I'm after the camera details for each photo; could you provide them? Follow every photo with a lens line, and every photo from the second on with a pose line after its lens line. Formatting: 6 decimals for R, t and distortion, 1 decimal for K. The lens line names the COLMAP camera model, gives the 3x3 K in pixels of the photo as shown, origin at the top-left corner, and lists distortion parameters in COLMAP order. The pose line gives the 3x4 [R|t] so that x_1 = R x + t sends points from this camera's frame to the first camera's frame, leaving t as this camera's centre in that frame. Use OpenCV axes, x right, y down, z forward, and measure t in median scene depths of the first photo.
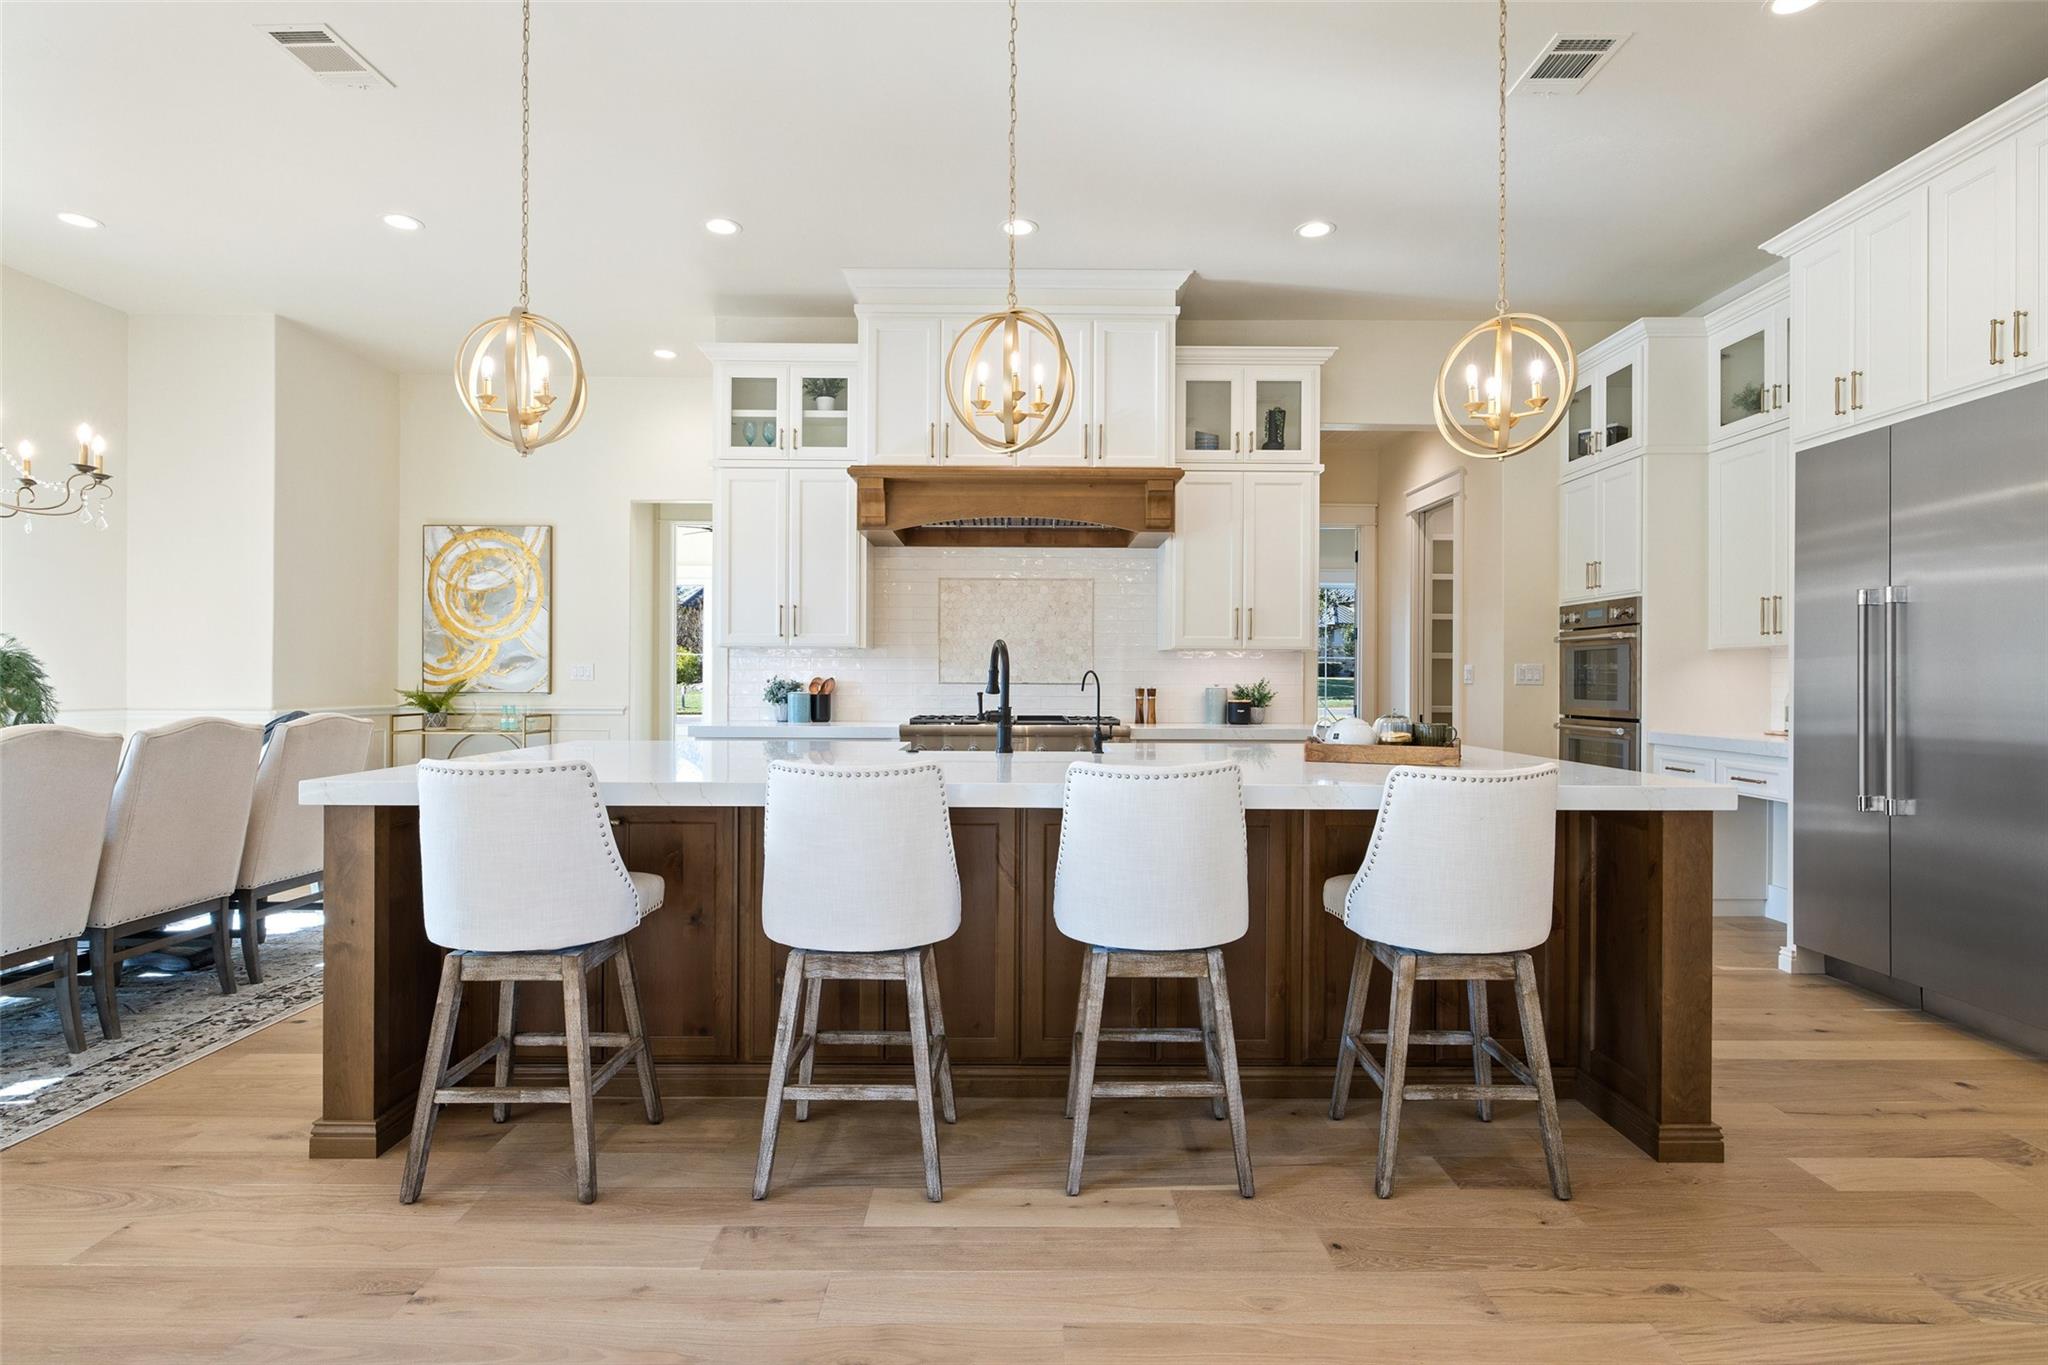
lens RADIAL K [[1044.4, 0, 1029.2], [0, 1044.4, 680.1], [0, 0, 1]] dist [0.005750, 0.001151]
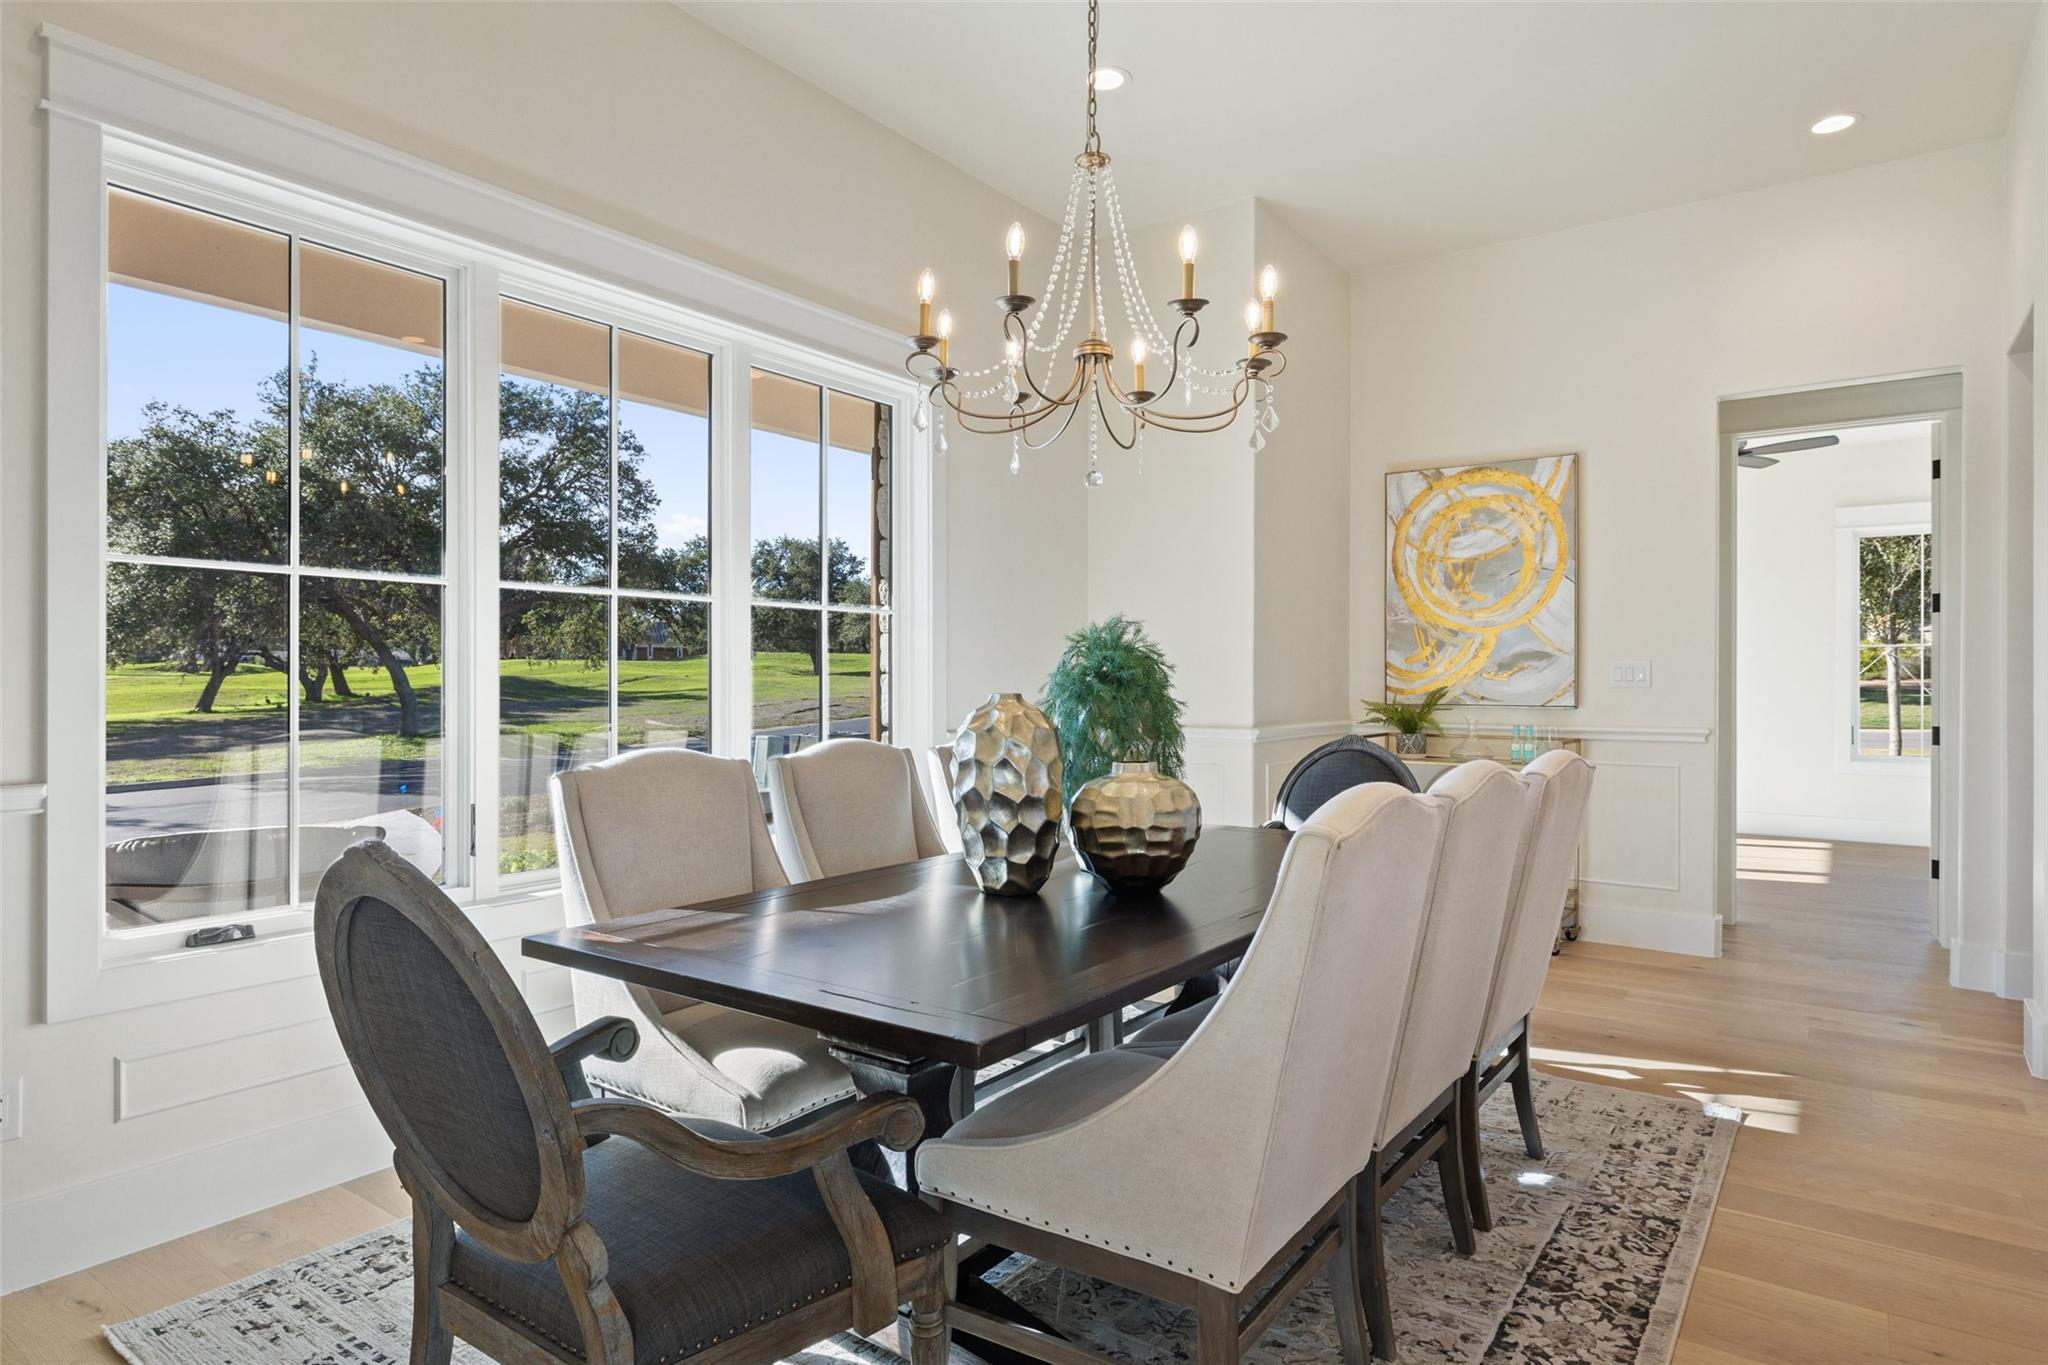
lens RADIAL K [[1198.0, 0, 1016.1], [0, 1198.0, 685.0], [0, 0, 1]] dist [0.002668, 0.000429]
pose [[0.811988, -0.002542, -0.583668, -0.303695], [0.003086, 0.999995, -0.000062, -0.002273], [0.583666, -0.001751, 0.811992, 0.177344]]
